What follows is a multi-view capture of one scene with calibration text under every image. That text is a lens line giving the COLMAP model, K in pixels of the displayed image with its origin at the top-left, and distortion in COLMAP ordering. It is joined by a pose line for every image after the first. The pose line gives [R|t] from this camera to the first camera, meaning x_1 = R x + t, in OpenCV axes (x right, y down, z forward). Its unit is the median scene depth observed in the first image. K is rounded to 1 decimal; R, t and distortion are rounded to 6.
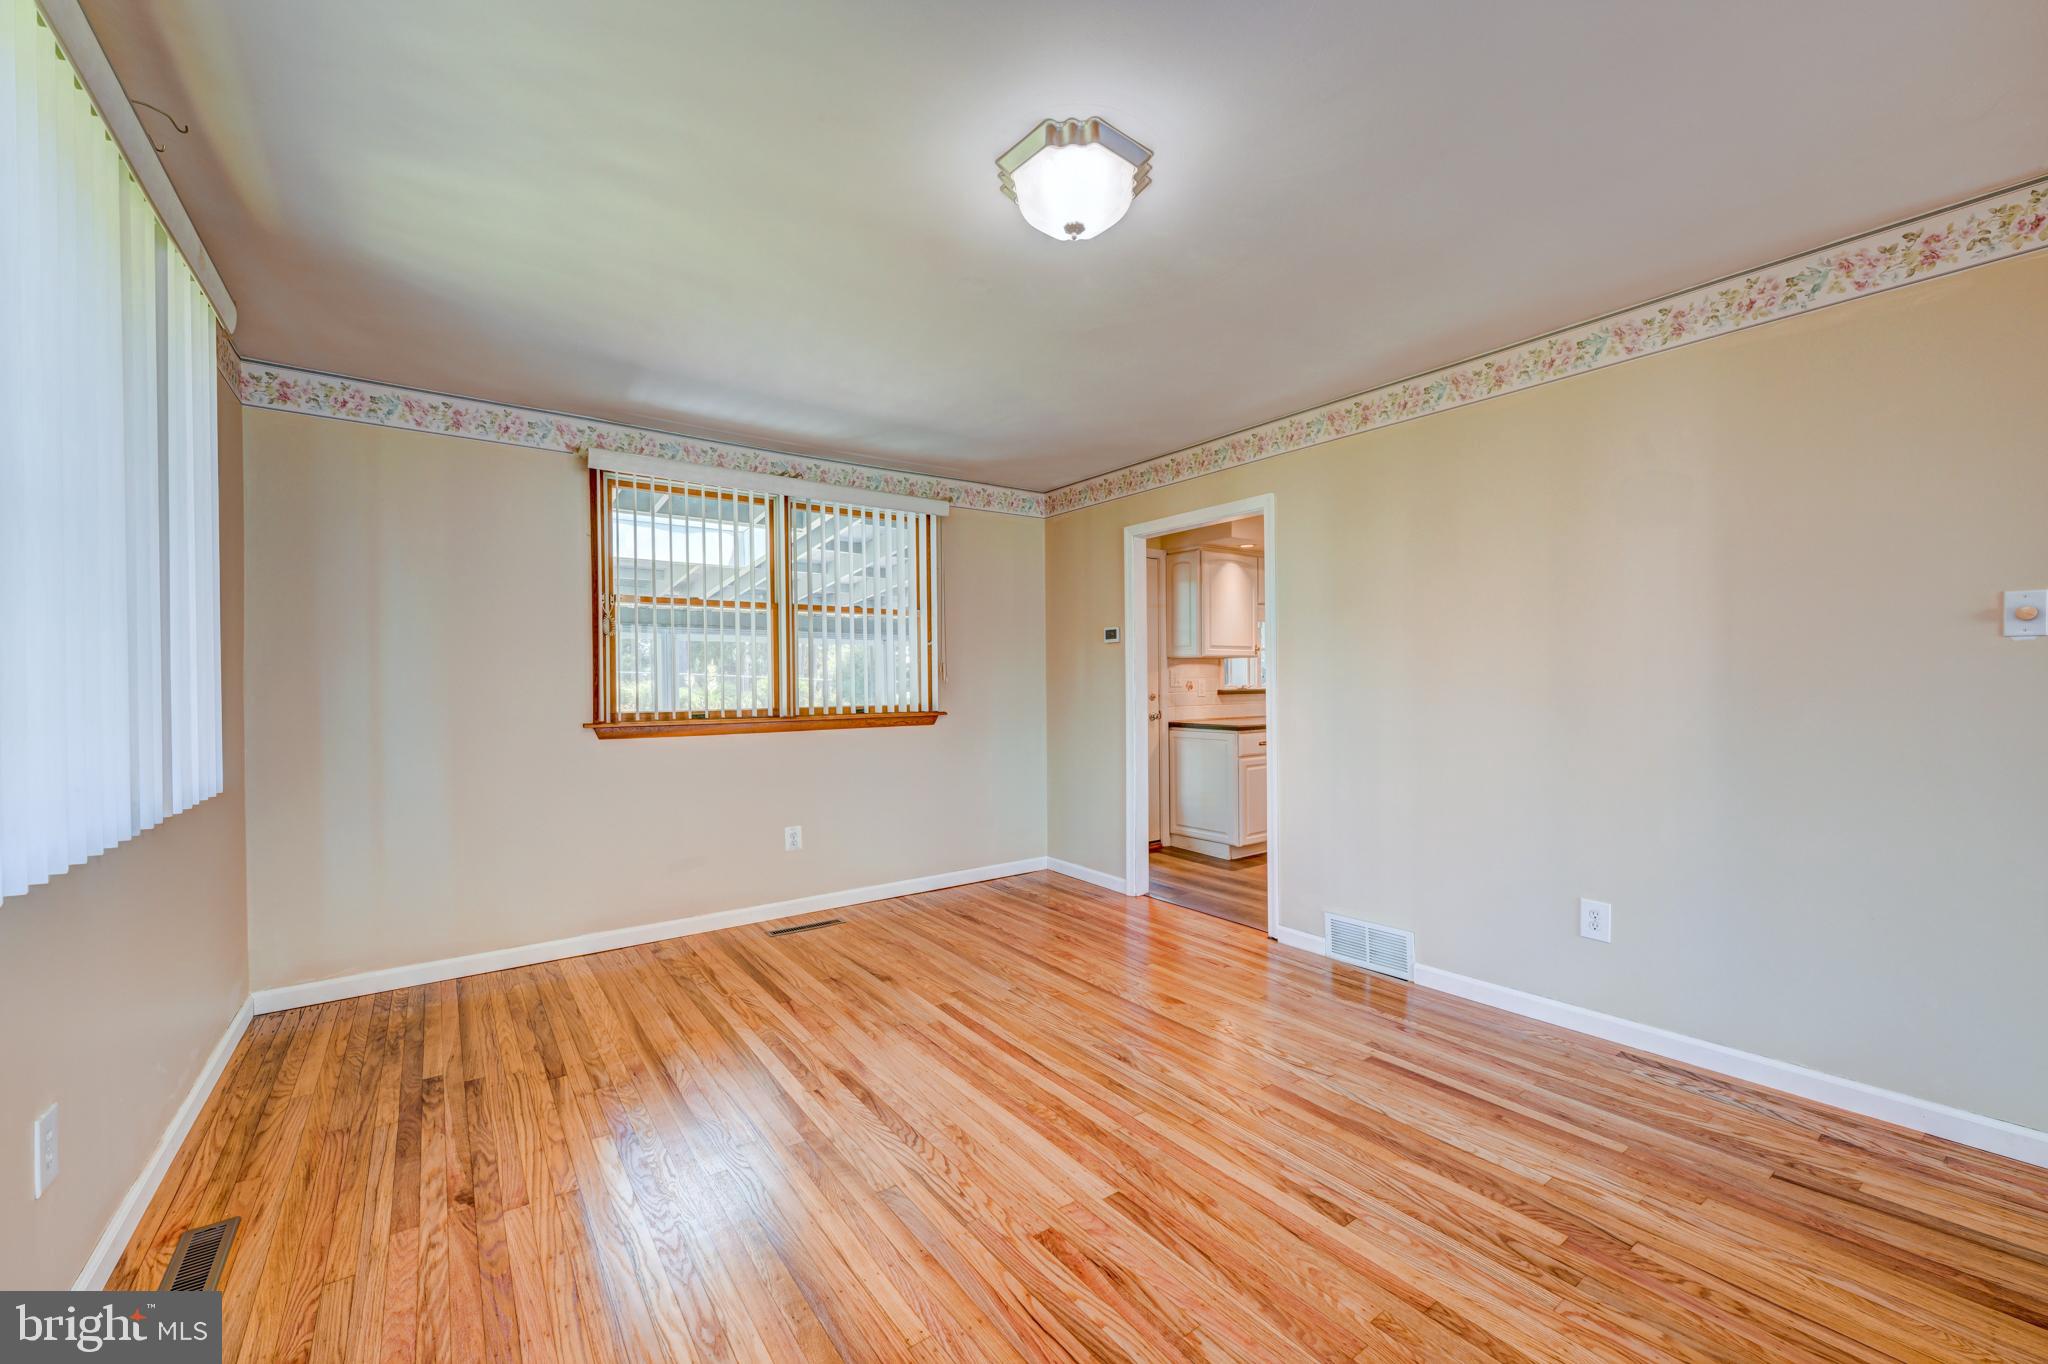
lens RADIAL K [[809.3, 0, 1028.5], [0, 809.3, 681.7], [0, 0, 1]] dist [0.001206, 0.000240]
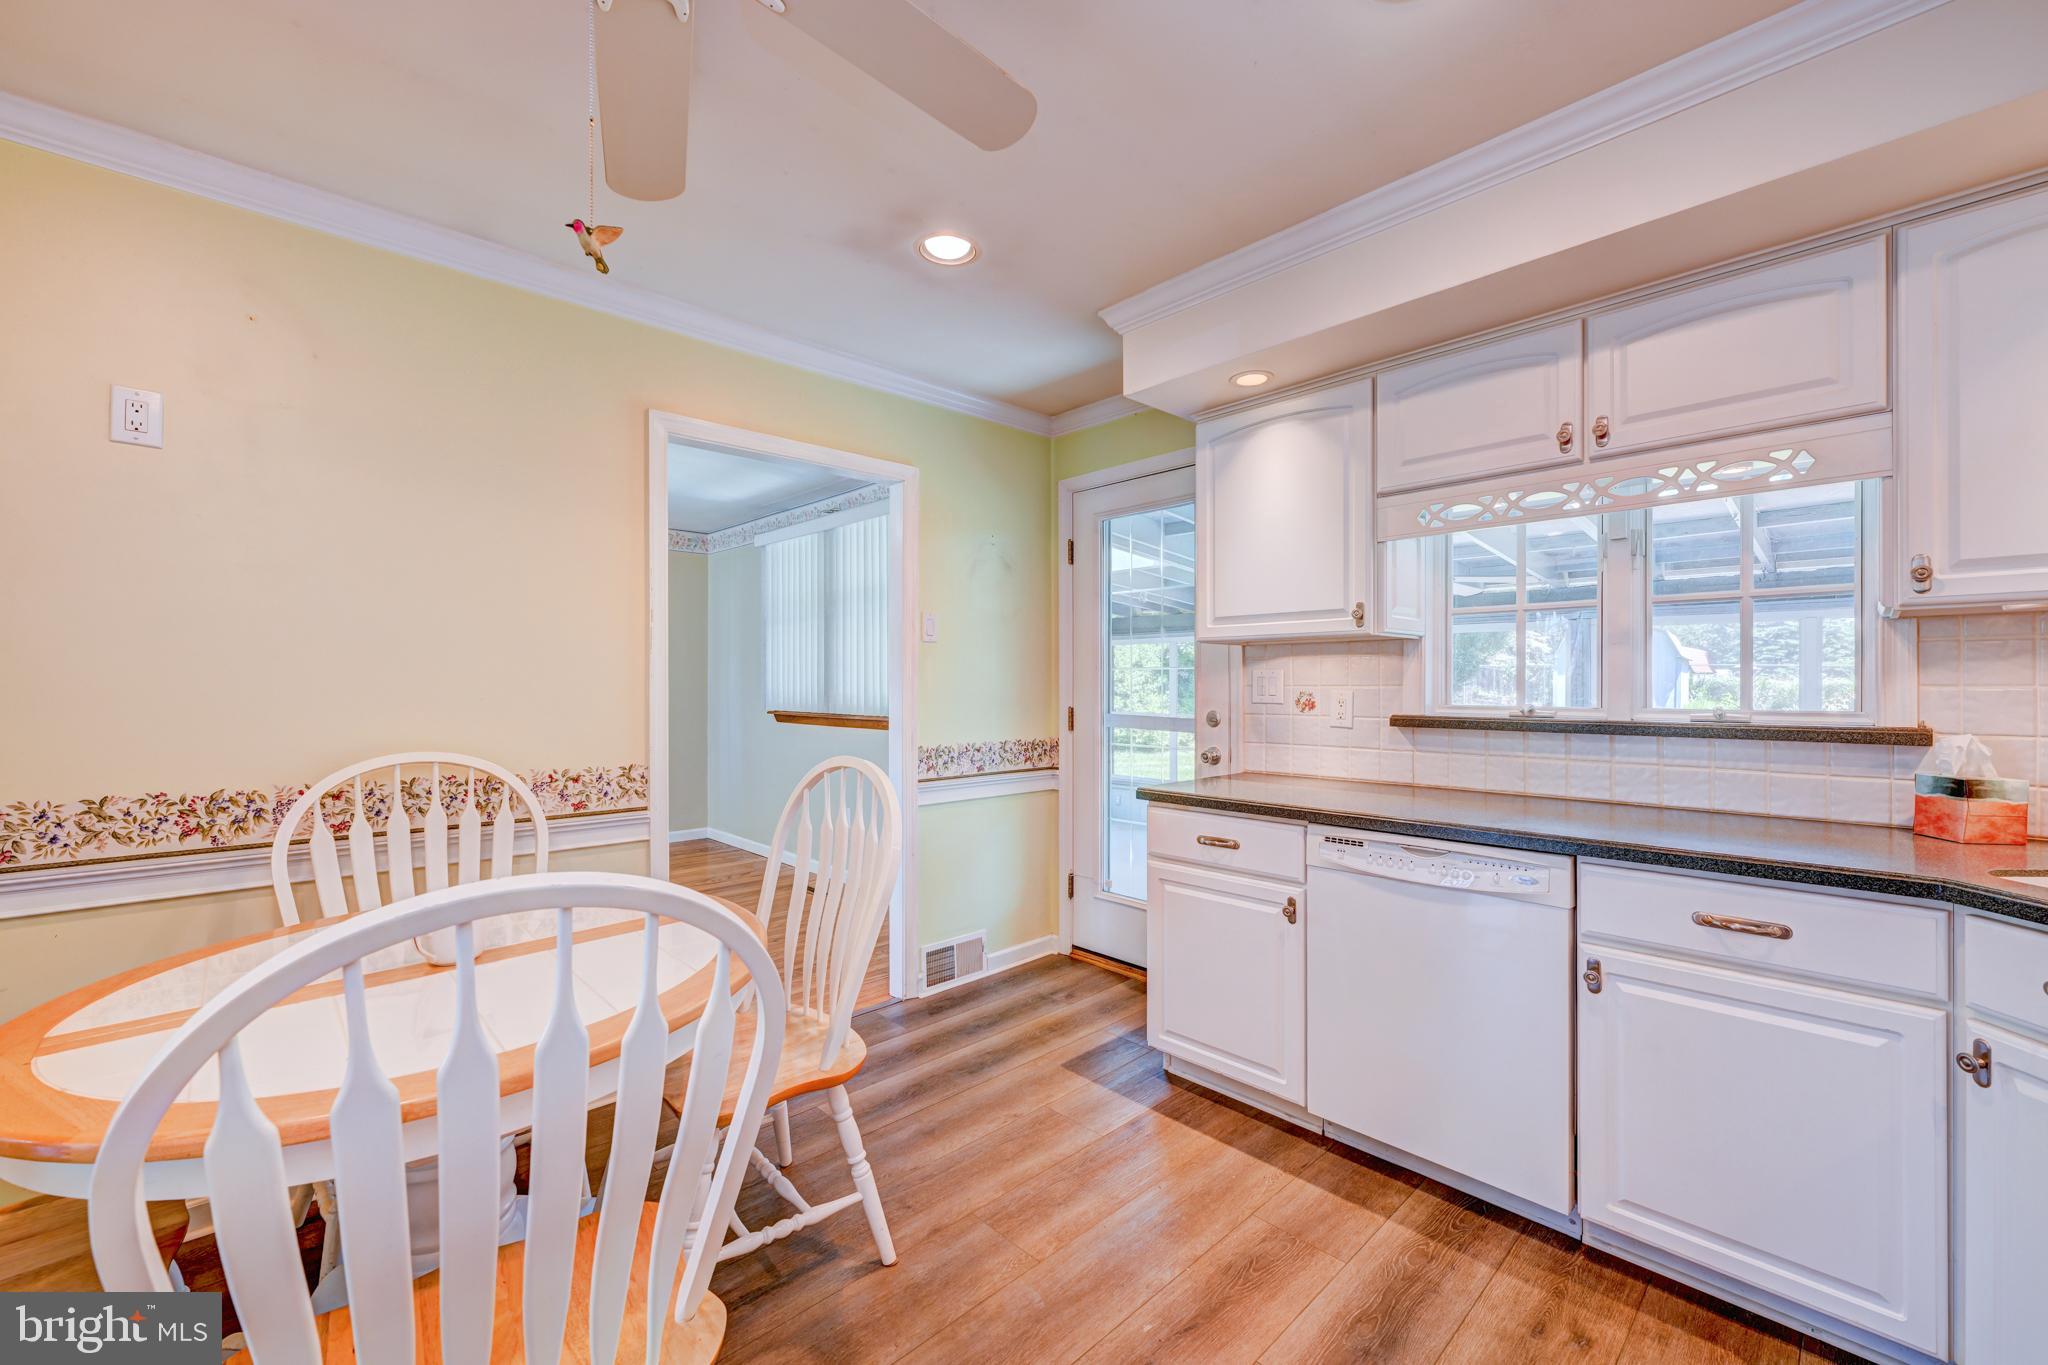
lens RADIAL K [[799.7, 0, 1001.5], [0, 799.7, 683.1], [0, 0, 1]] dist [-0.002482, -0.000175]
pose [[0.110564, 0.013212, -0.993781, 1.224067], [-0.005145, 0.999906, 0.012721, -0.021806], [0.993856, 0.003706, 0.110622, 1.480591]]
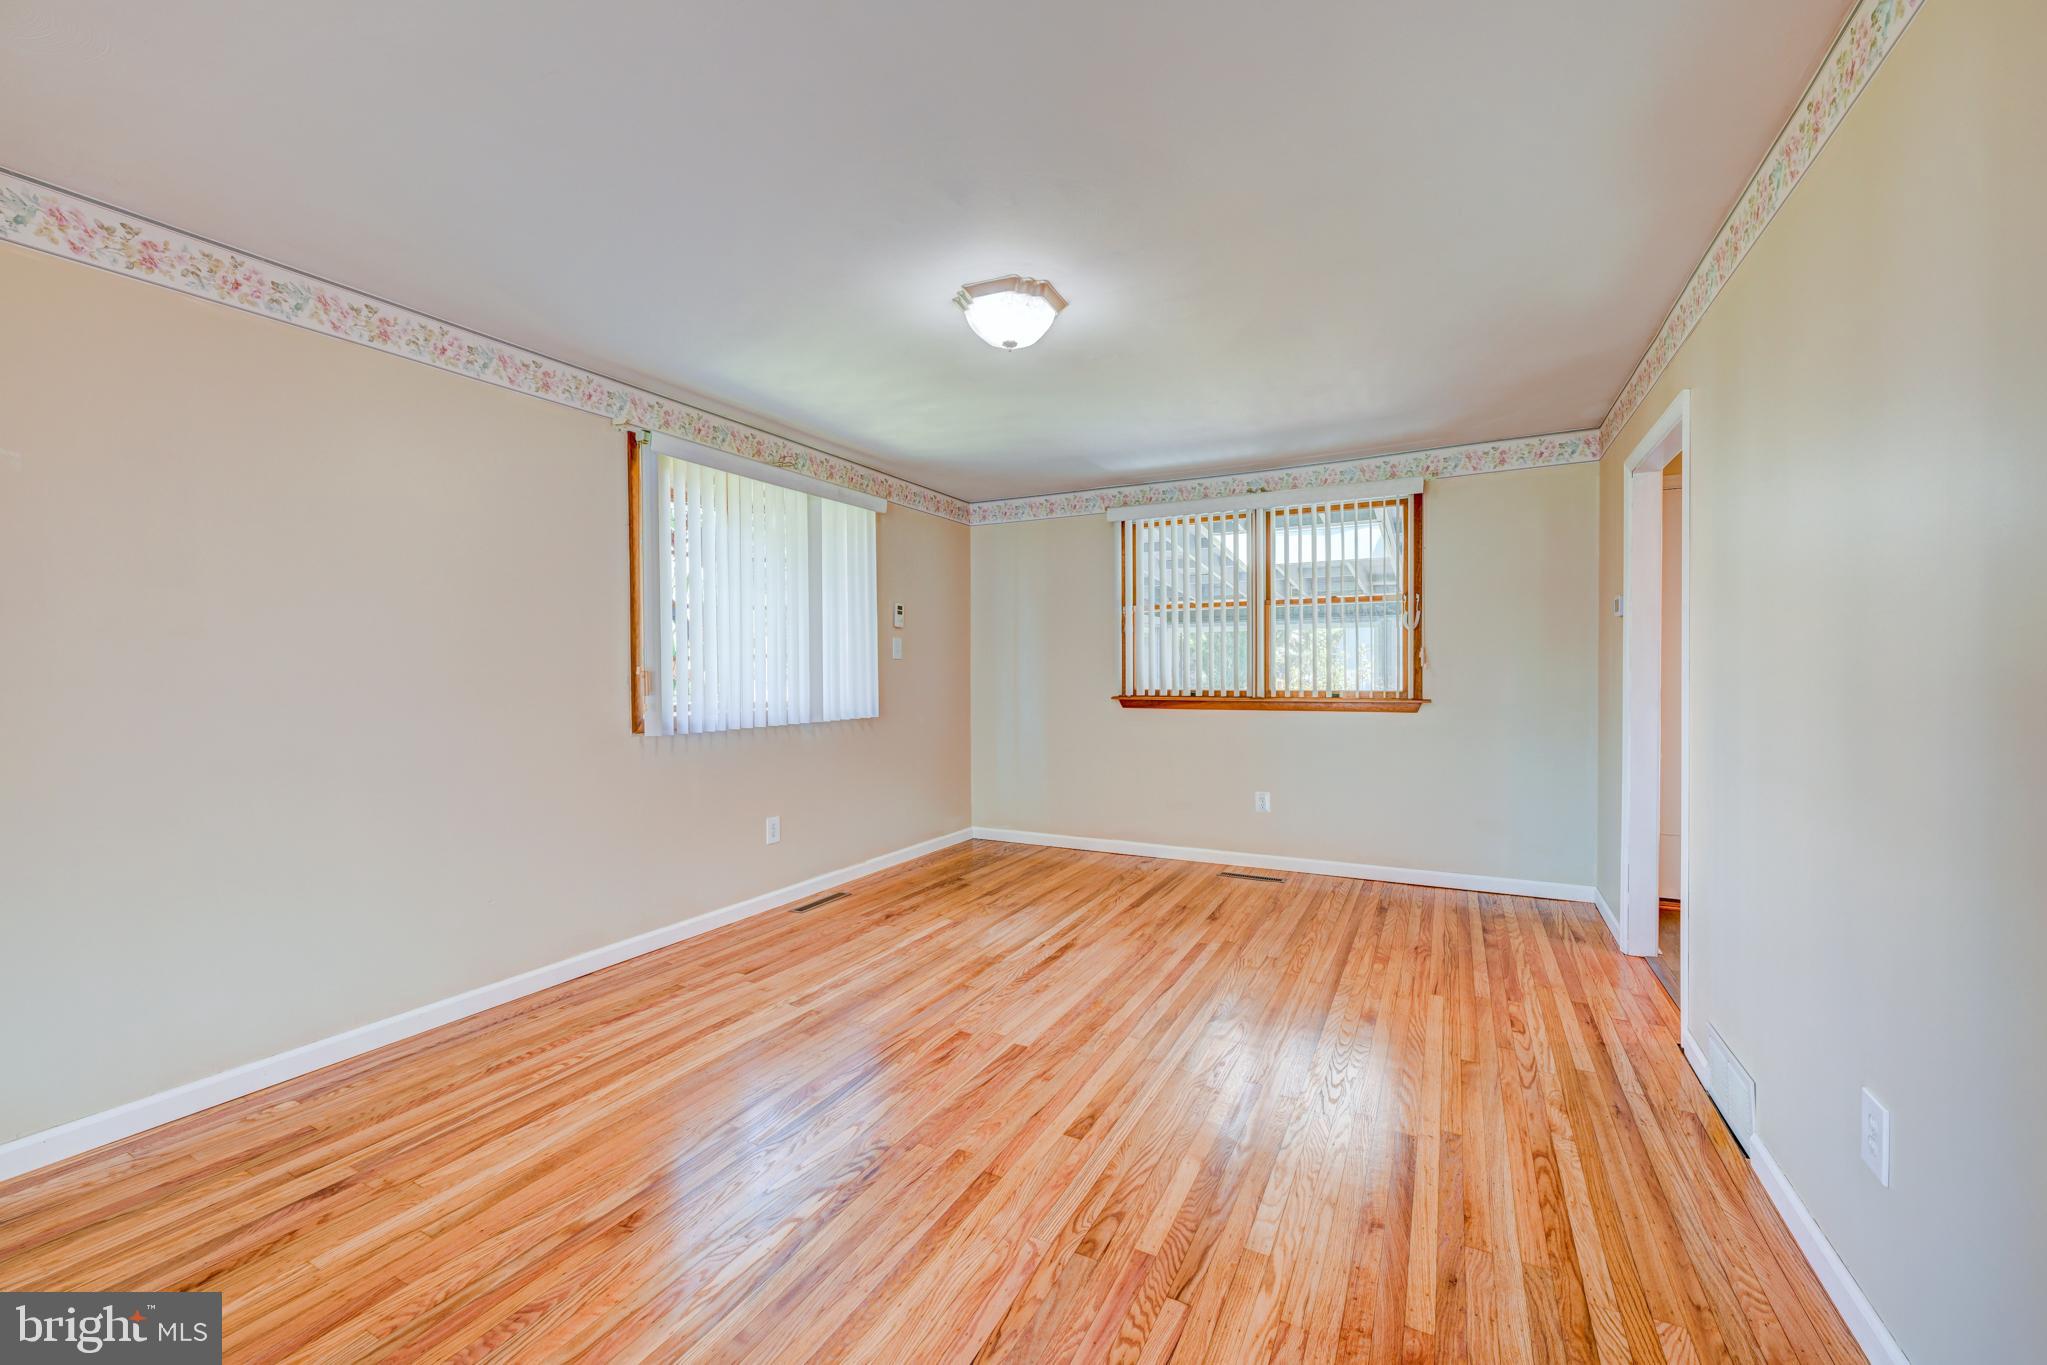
lens RADIAL K [[808.9, 0, 1028.0], [0, 808.9, 682.2], [0, 0, 1]] dist [0.001206, 0.000240]
pose [[0.435495, 0.017813, -0.900015, 0.817139], [0.002086, 0.999782, 0.020797, -0.005480], [0.900189, -0.010934, 0.435363, 0.258345]]
